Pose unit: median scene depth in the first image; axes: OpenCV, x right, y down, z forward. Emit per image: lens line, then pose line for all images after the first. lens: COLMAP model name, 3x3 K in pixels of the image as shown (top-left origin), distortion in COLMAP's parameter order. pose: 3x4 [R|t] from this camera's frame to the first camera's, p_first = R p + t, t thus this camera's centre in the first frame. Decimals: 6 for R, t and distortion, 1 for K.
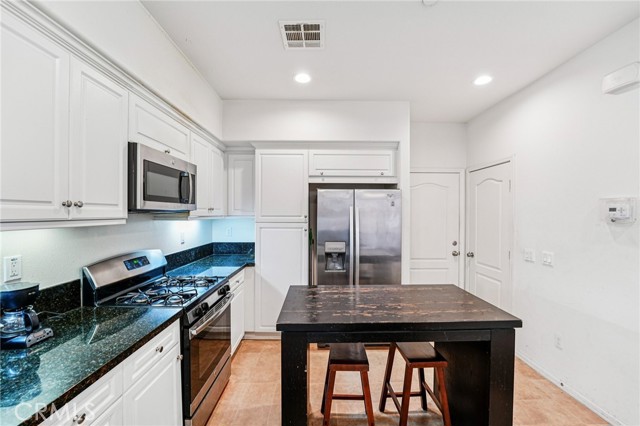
lens RADIAL K [[262.3, 0, 320.0], [0, 262.3, 213.0], [0, 0, 1]] dist [-0.001600, -0.000126]
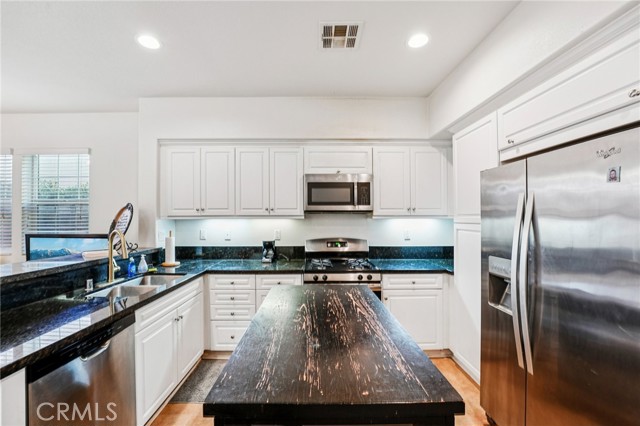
lens RADIAL K [[278.9, 0, 320.0], [0, 278.9, 213.0], [0, 0, 1]] dist [-0.001160, -0.000072]
pose [[0.013671, -0.021529, -0.999675, 0.656334], [0.002188, 0.999766, -0.021501, 0.023551], [0.999904, -0.001893, 0.013715, 0.590859]]
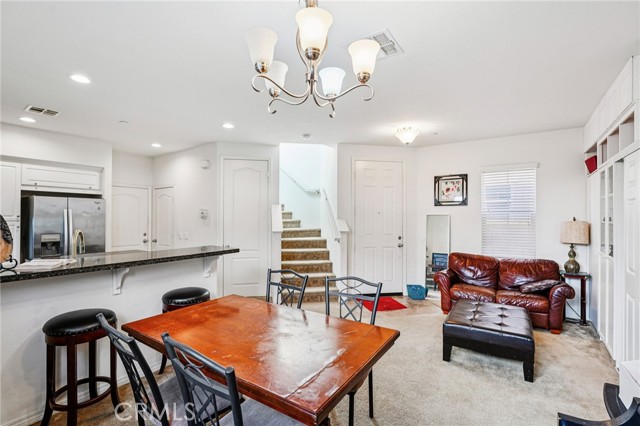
lens RADIAL K [[290.8, 0, 320.0], [0, 290.8, 213.0], [0, 0, 1]] dist [-0.024393, -0.000230]
pose [[0.576598, 0.010301, 0.816963, -0.341605], [-0.002199, 0.999936, -0.011056, 0.009259], [-0.817025, 0.004579, 0.576584, -1.015699]]
